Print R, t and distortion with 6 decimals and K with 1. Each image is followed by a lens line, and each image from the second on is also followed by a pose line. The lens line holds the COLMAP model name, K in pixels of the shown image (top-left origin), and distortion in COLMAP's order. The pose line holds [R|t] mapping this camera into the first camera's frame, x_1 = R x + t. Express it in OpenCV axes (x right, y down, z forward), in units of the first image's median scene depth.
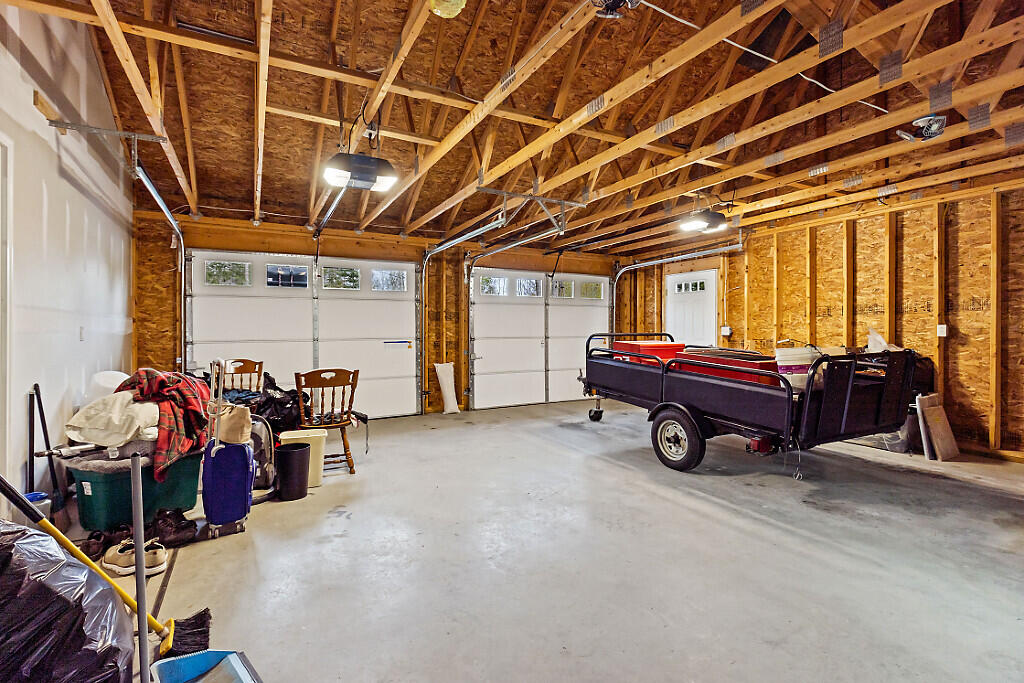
lens RADIAL K [[458.6, 0, 506.8], [0, 458.6, 340.2], [0, 0, 1]] dist [-0.001842, -0.000904]
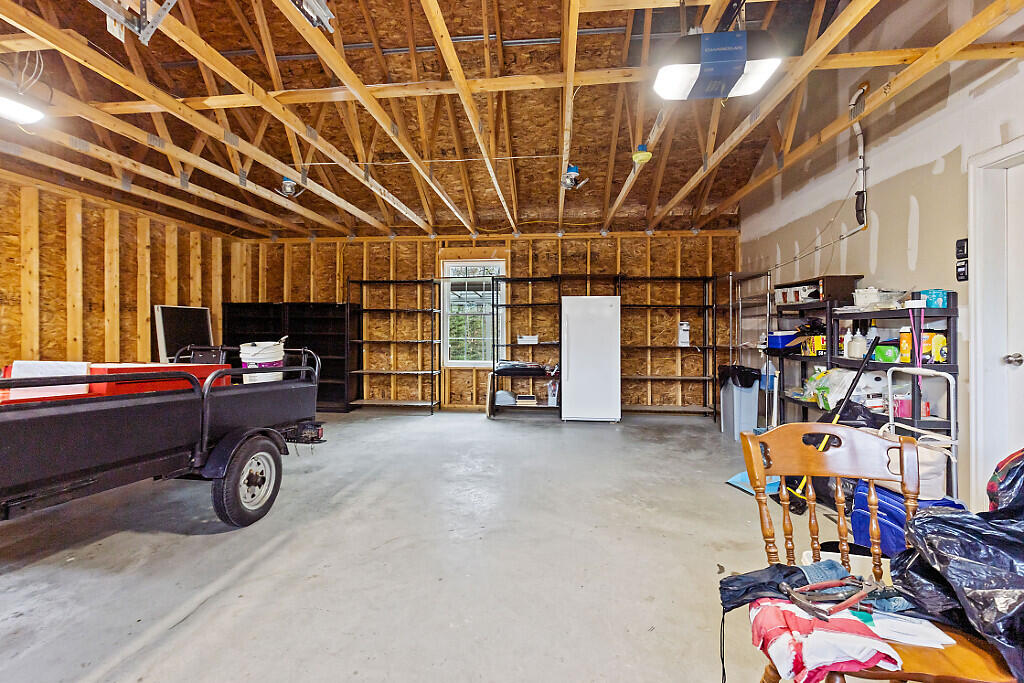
lens RADIAL K [[458.6, 0, 506.8], [0, 458.6, 340.2], [0, 0, 1]] dist [-0.001842, -0.000904]
pose [[-0.844700, 0.002354, 0.535235, -0.377249], [0.008653, 0.999920, 0.009258, 0.007135], [-0.535170, 0.012452, -0.844653, 1.592119]]
